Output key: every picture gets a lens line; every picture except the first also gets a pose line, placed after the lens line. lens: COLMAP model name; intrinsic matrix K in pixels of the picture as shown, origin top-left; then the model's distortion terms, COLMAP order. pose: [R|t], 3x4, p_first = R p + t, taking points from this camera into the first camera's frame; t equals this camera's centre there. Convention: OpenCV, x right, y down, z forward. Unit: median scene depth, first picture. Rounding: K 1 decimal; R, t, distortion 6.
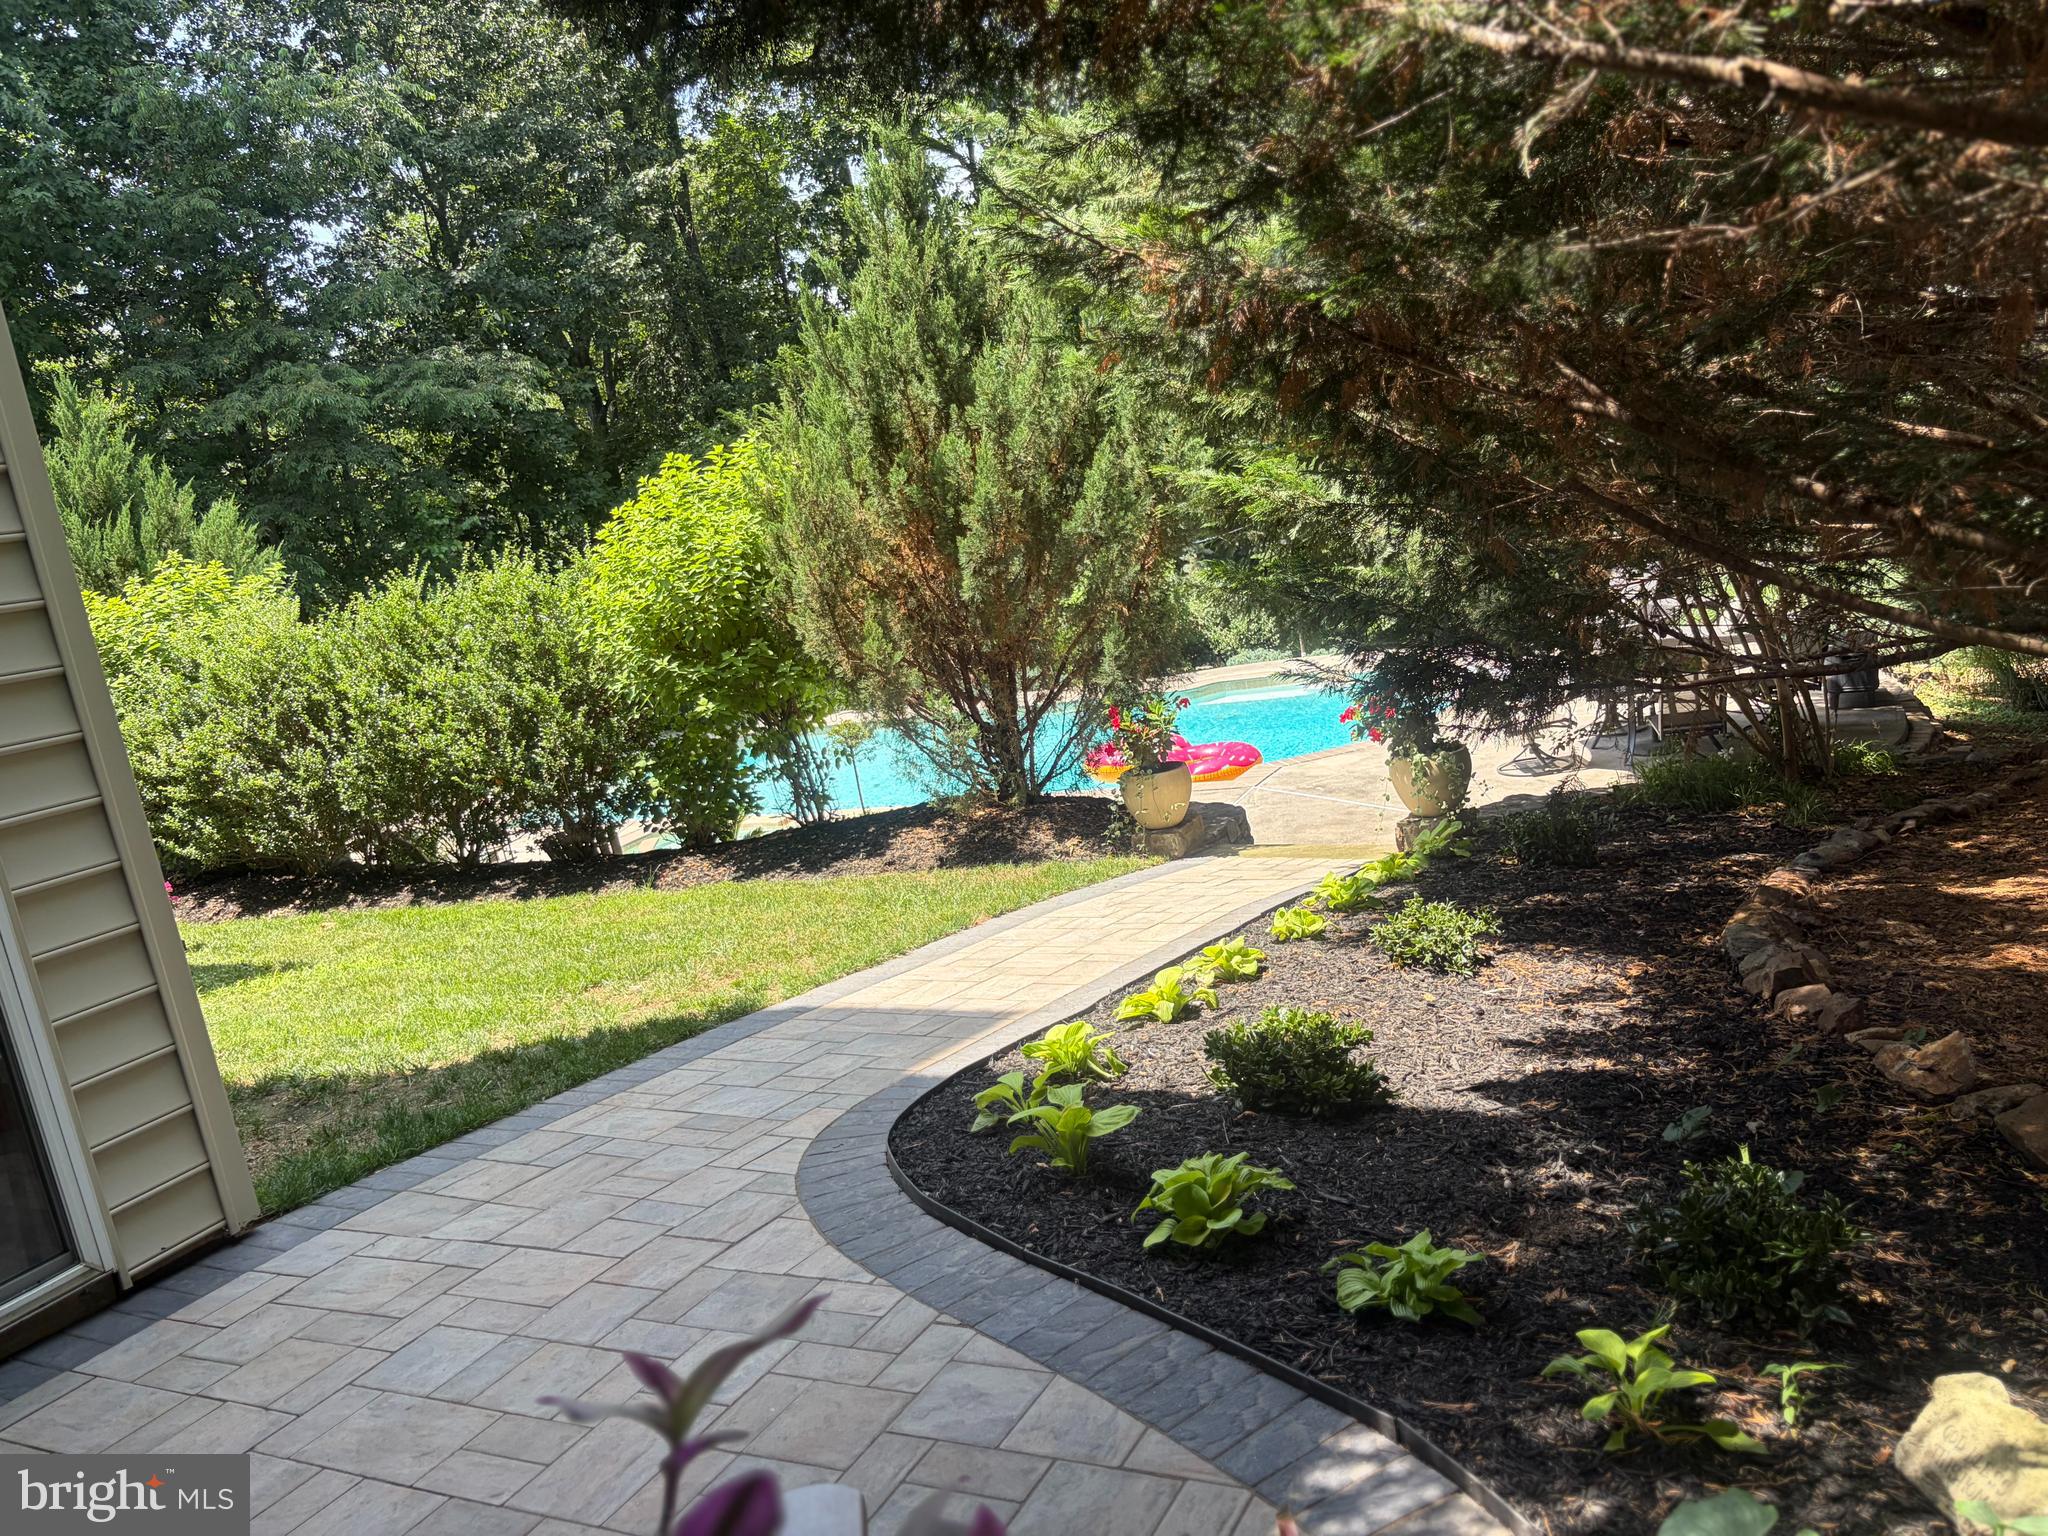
lens RADIAL K [[1566.8, 0, 1035.0], [0, 1566.8, 767.7], [0, 0, 1]] dist [0.043705, -0.023456]
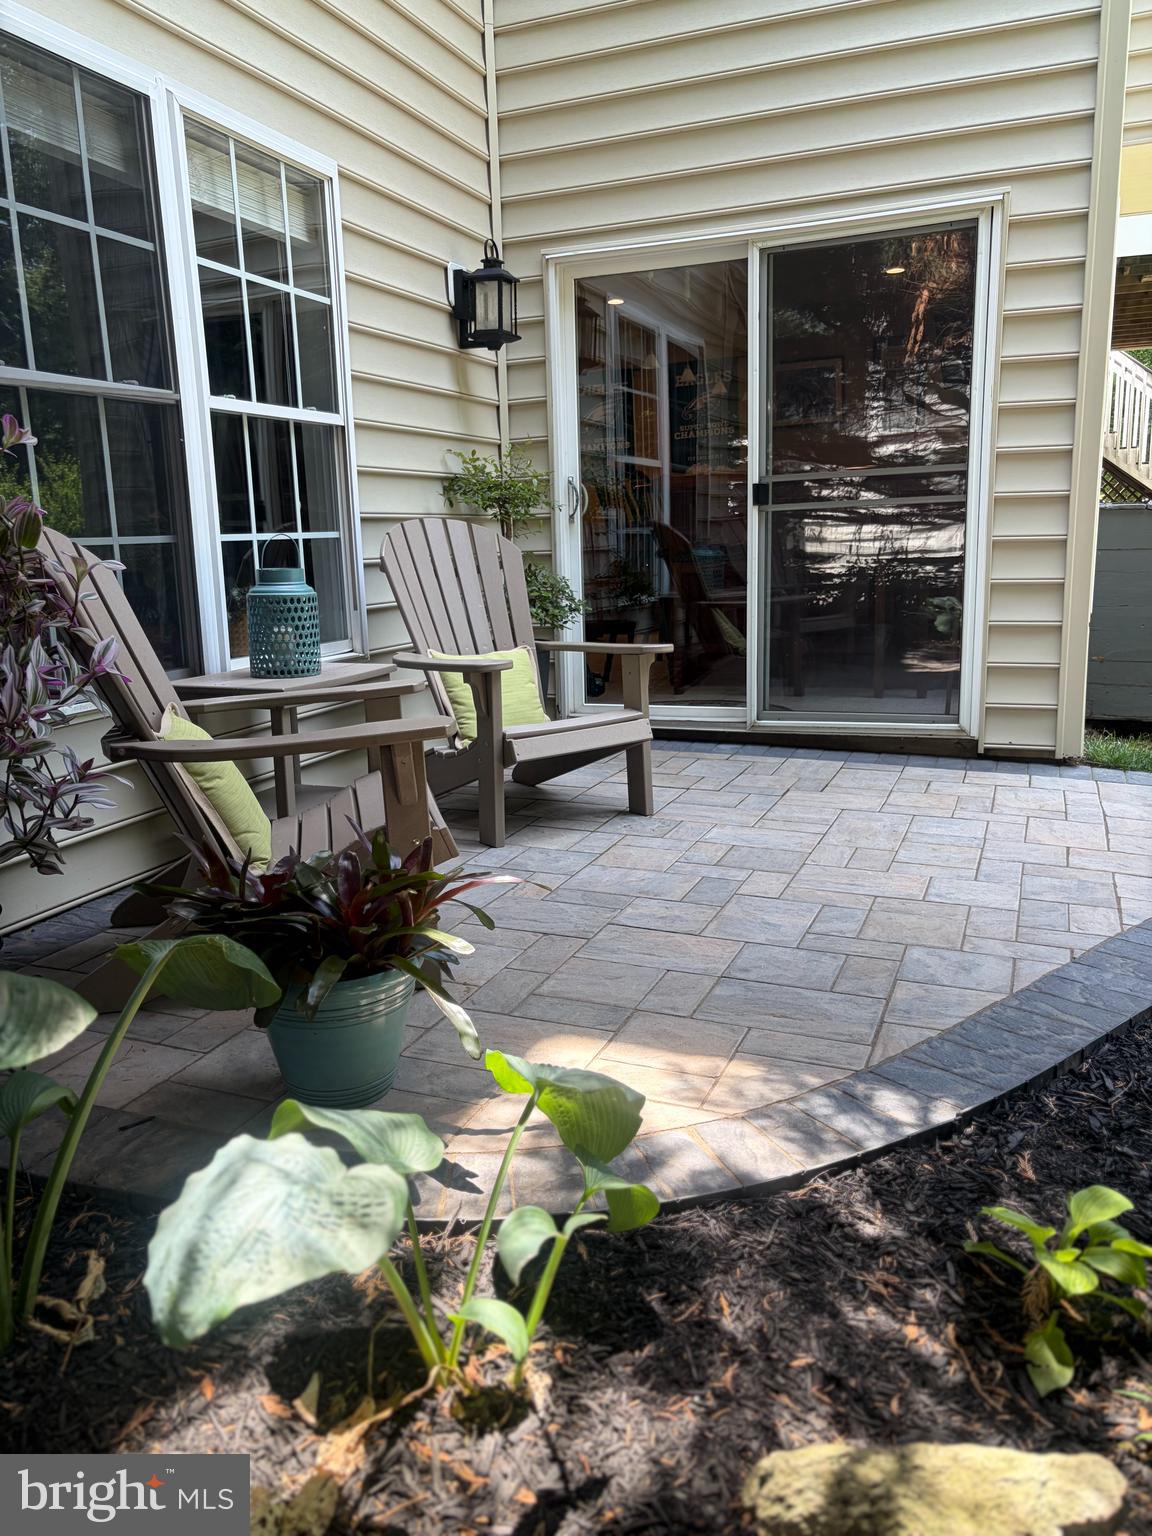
lens RADIAL K [[1175.1, 0, 561.5], [0, 1175.1, 769.8], [0, 0, 1]] dist [0.043705, -0.023456]
pose [[0.098989, 0.360071, -0.927659, 0.665348], [-0.166614, 0.925074, 0.341288, -0.000105], [0.981041, 0.120777, 0.151565, 0.501359]]
